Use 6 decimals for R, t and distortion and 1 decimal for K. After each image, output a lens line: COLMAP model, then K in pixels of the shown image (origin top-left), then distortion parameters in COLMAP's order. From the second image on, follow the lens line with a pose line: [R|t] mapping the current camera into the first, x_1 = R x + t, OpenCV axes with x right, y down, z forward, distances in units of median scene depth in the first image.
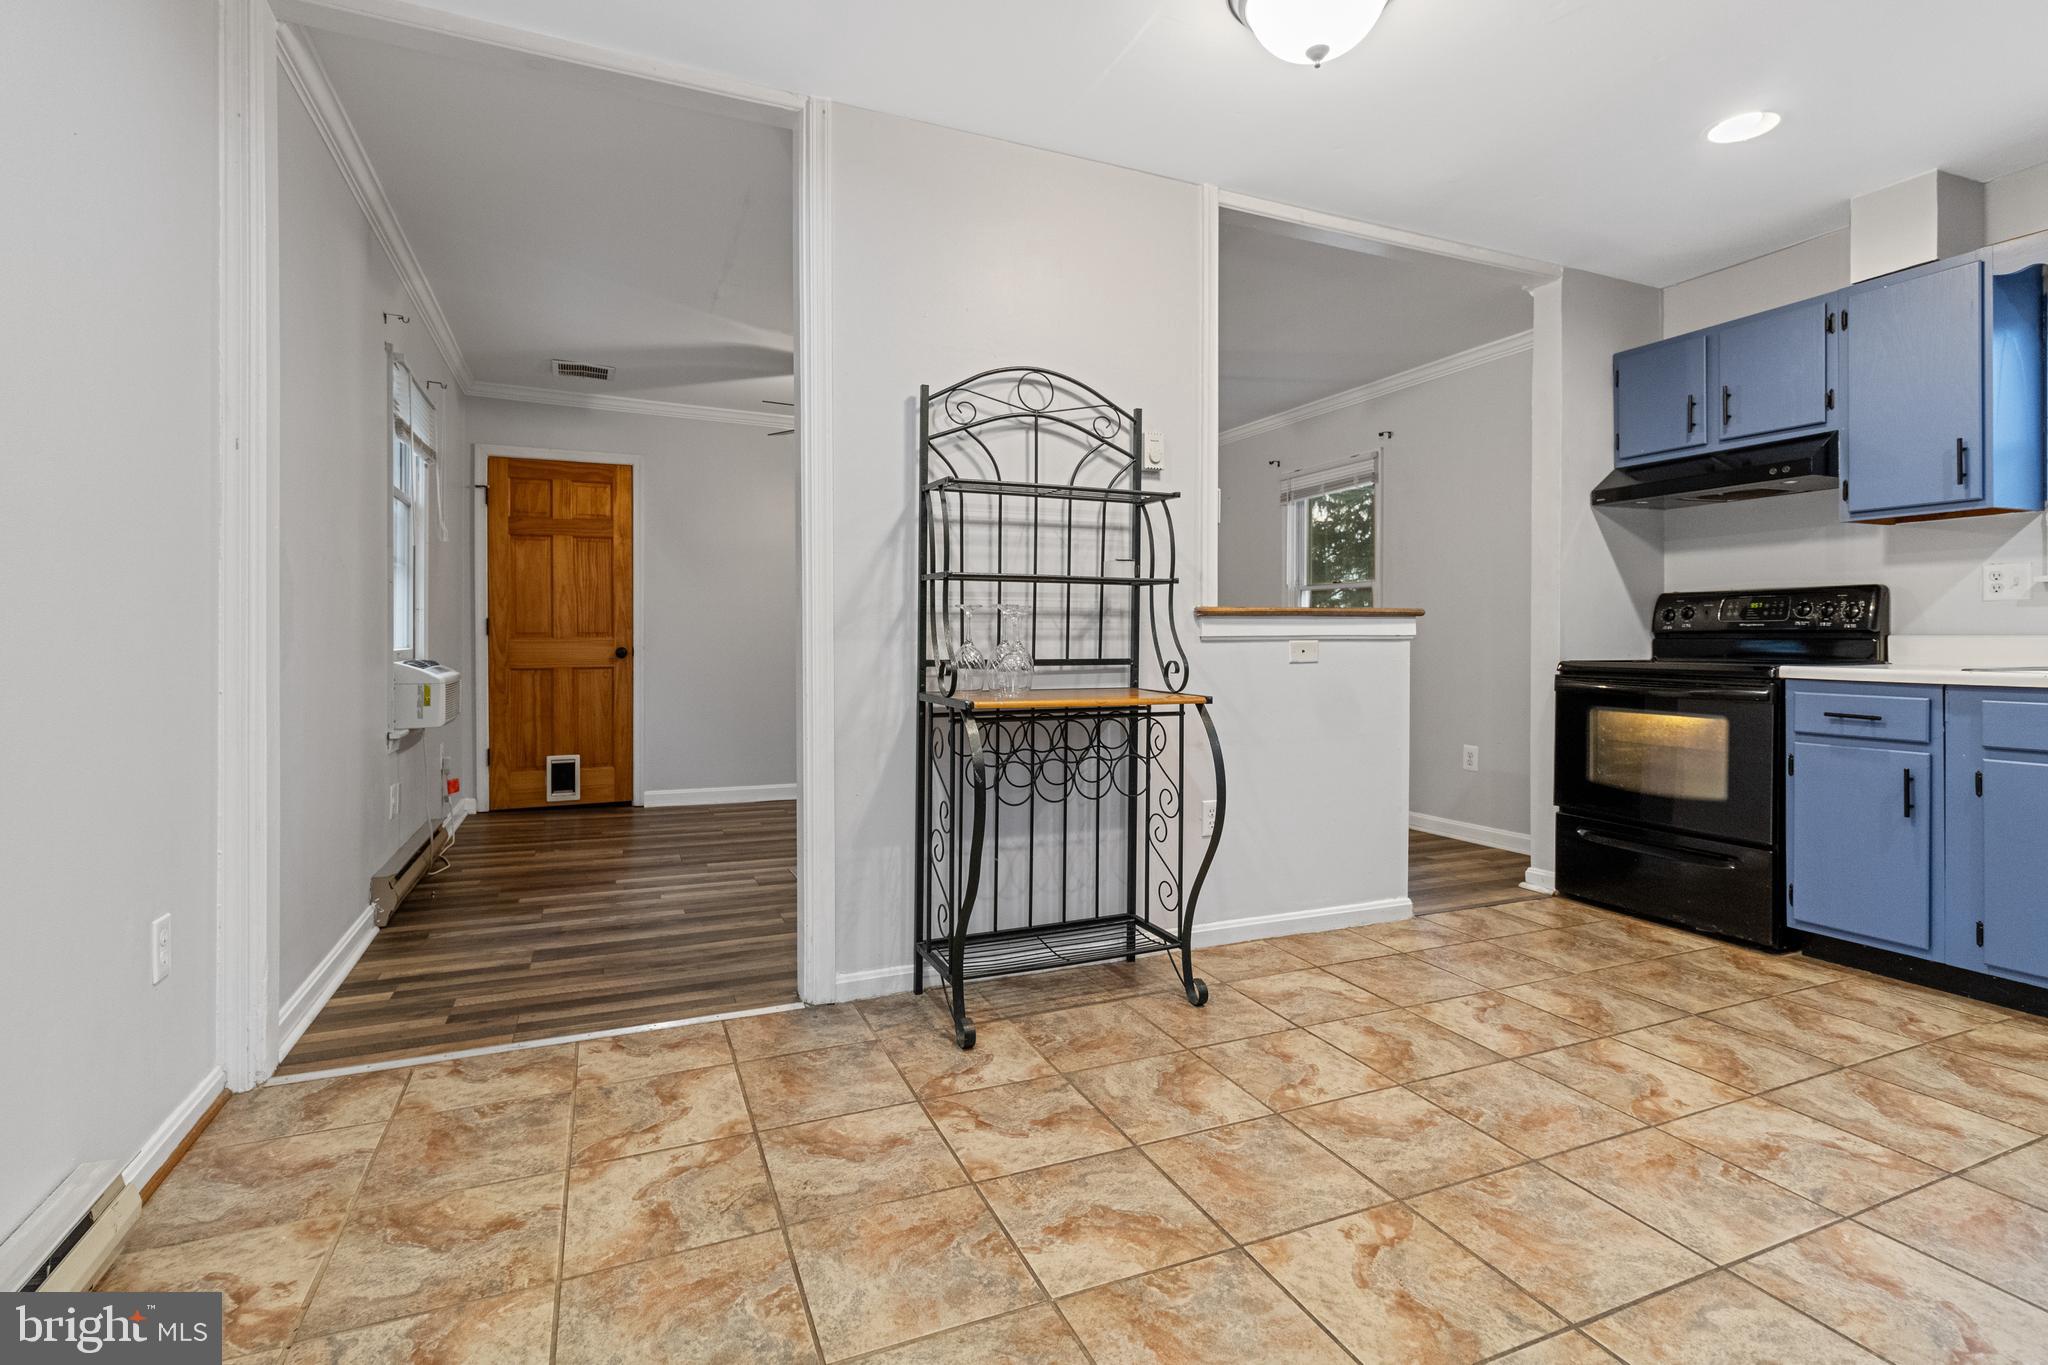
lens RADIAL K [[960.4, 0, 1024.9], [0, 960.4, 646.3], [0, 0, 1]] dist [-0.000327, 0.000619]
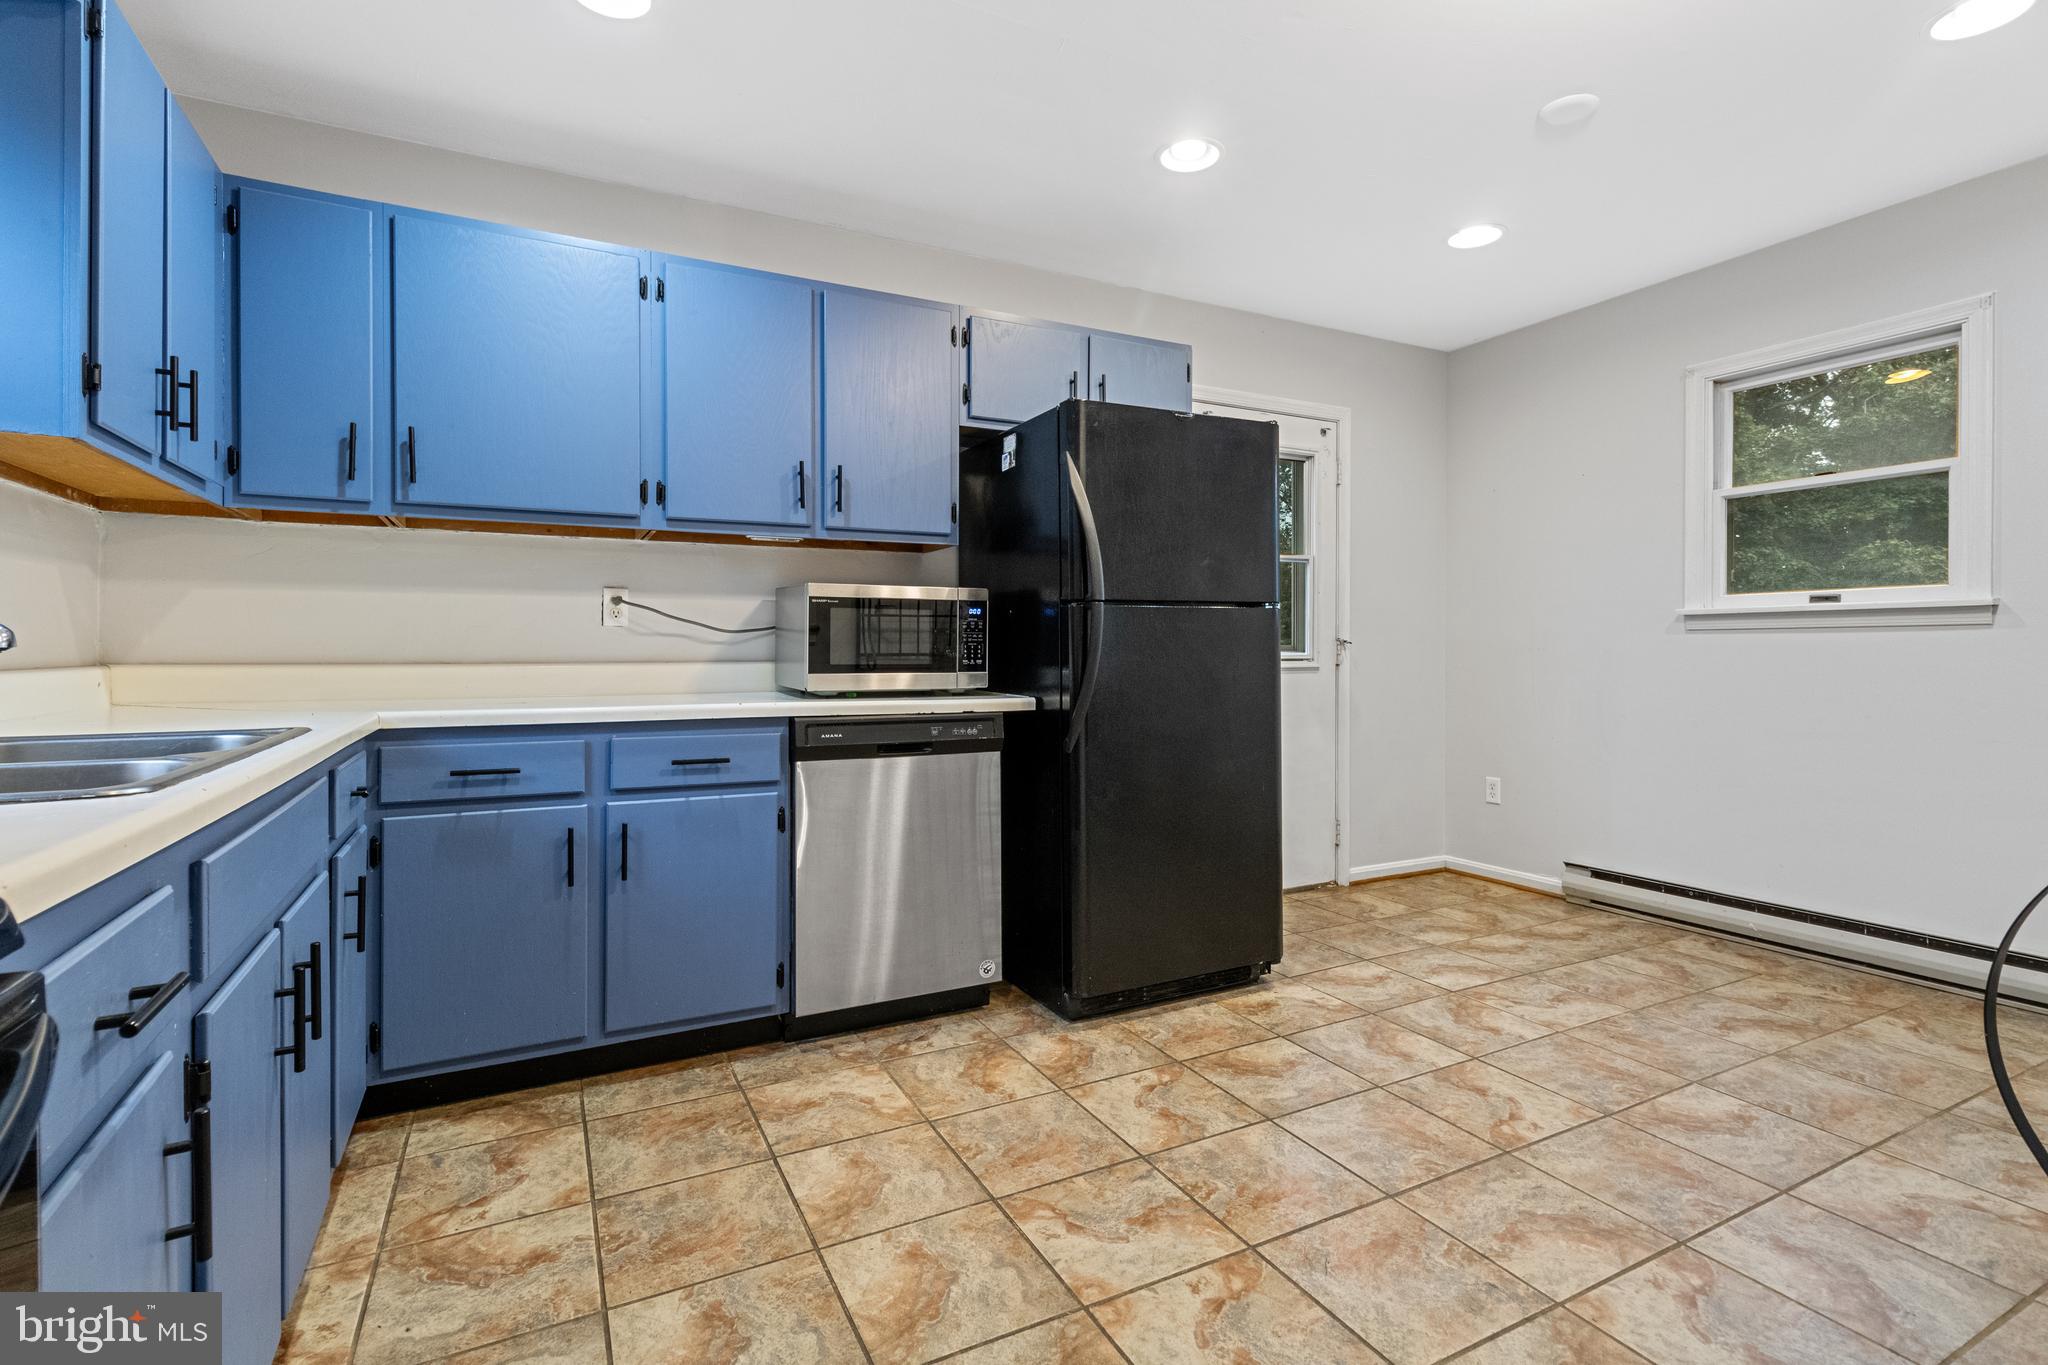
lens RADIAL K [[960.4, 0, 1025.4], [0, 960.4, 663.6], [0, 0, 1]] dist [-0.000327, 0.000619]
pose [[-0.997516, 0.003390, -0.070360, 0.730745], [0.001905, 0.999774, 0.021158, -0.030410], [0.070416, 0.020971, -0.997297, 1.463981]]
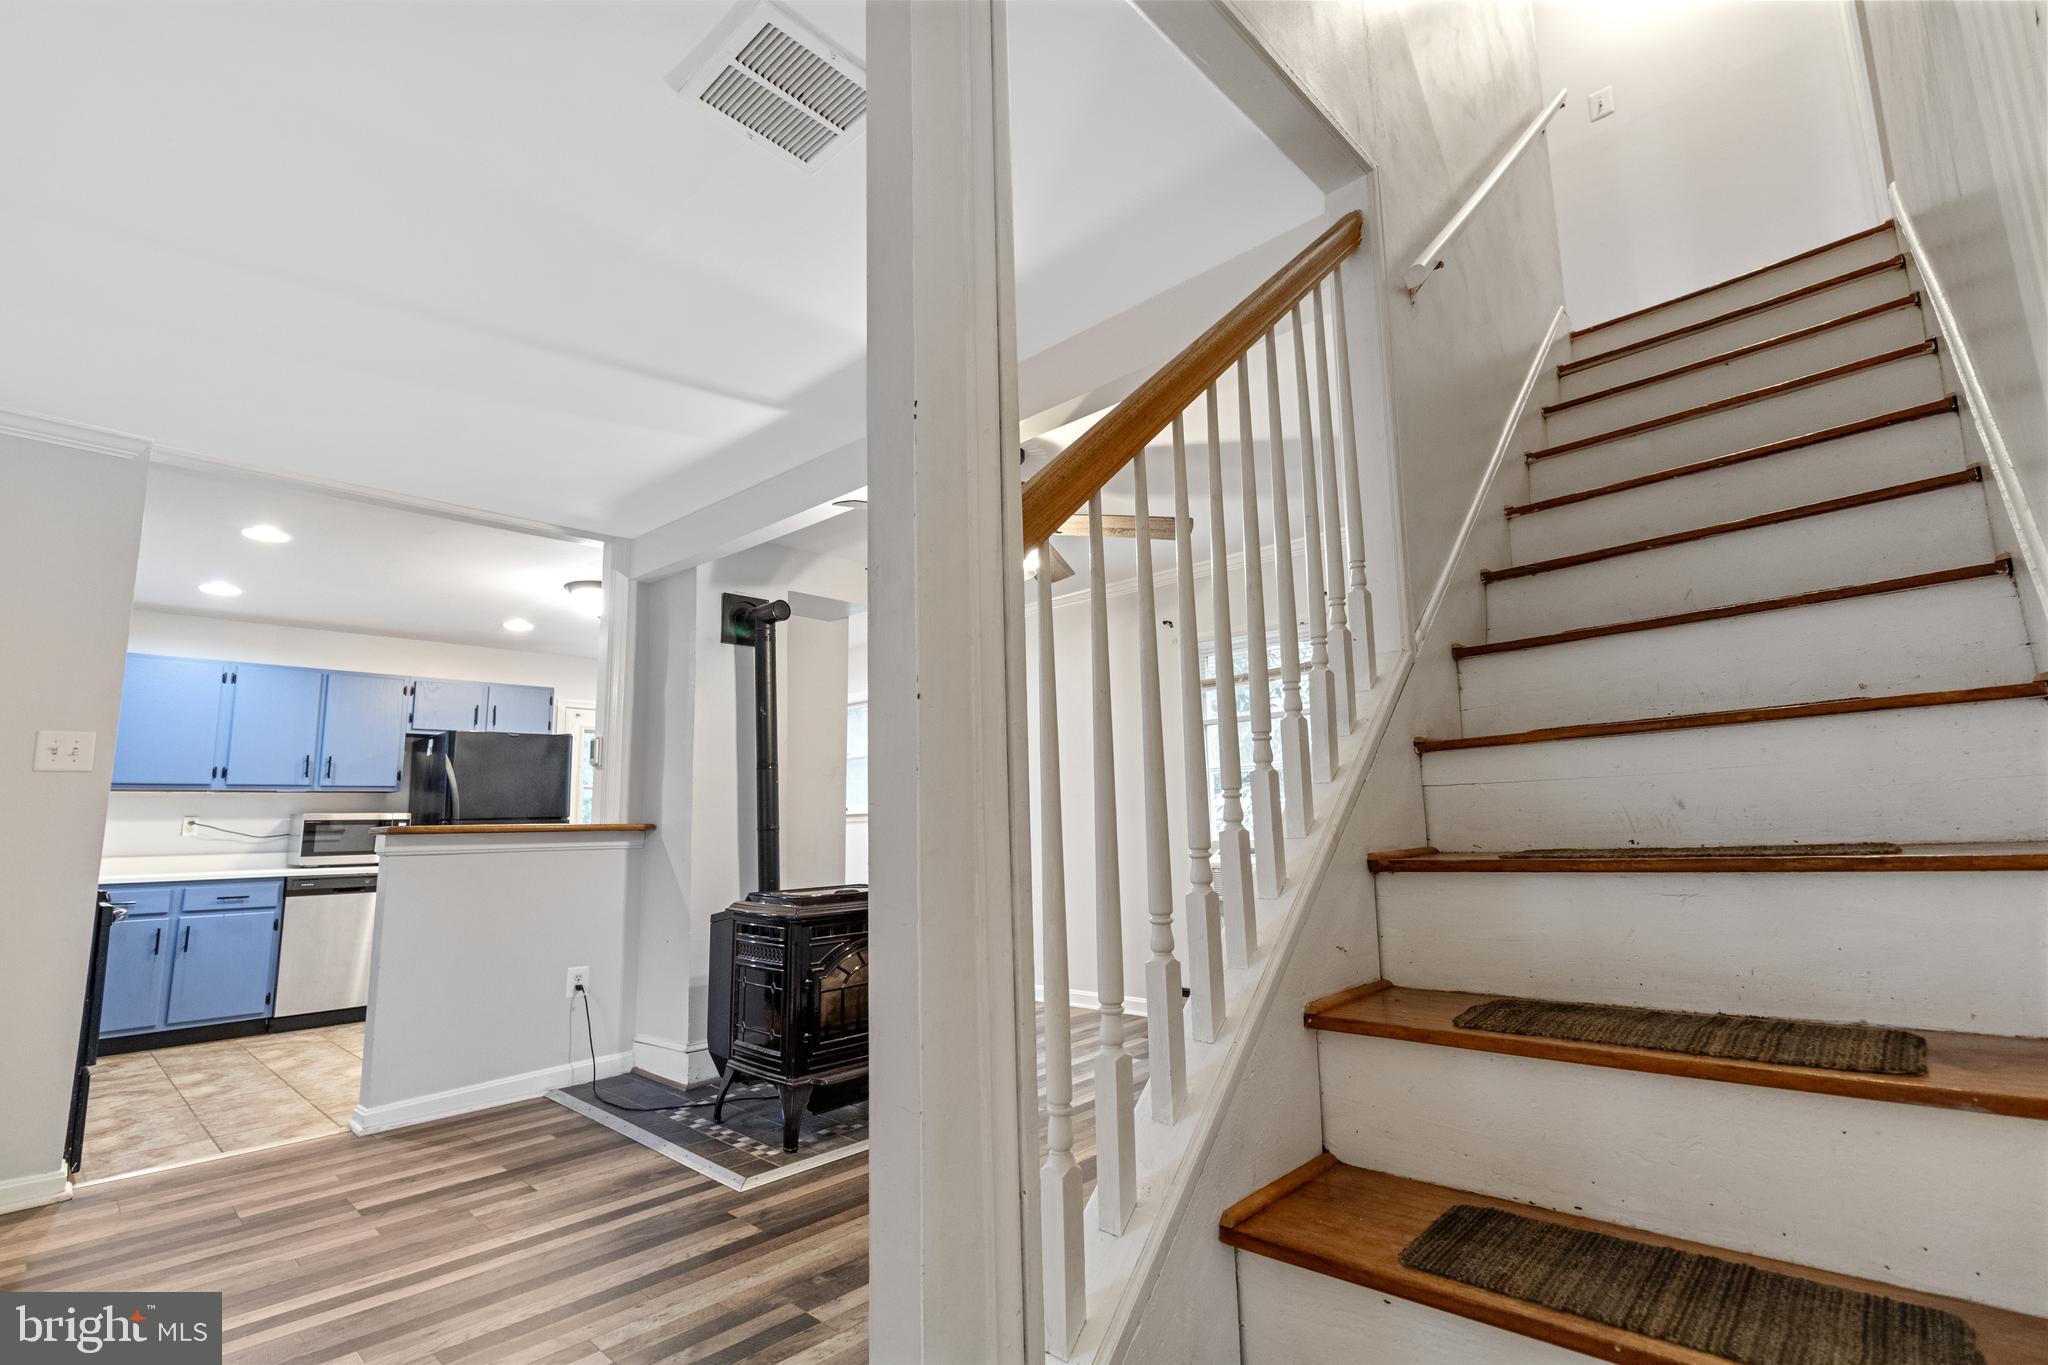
lens RADIAL K [[960.4, 0, 1042.9], [0, 960.4, 688.0], [0, 0, 1]] dist [-0.000327, 0.000619]
pose [[-0.916294, -0.032744, -0.399165, 0.206891], [0.024156, 0.990320, -0.136687, -0.039449], [0.399777, -0.134887, -0.906633, 3.199099]]
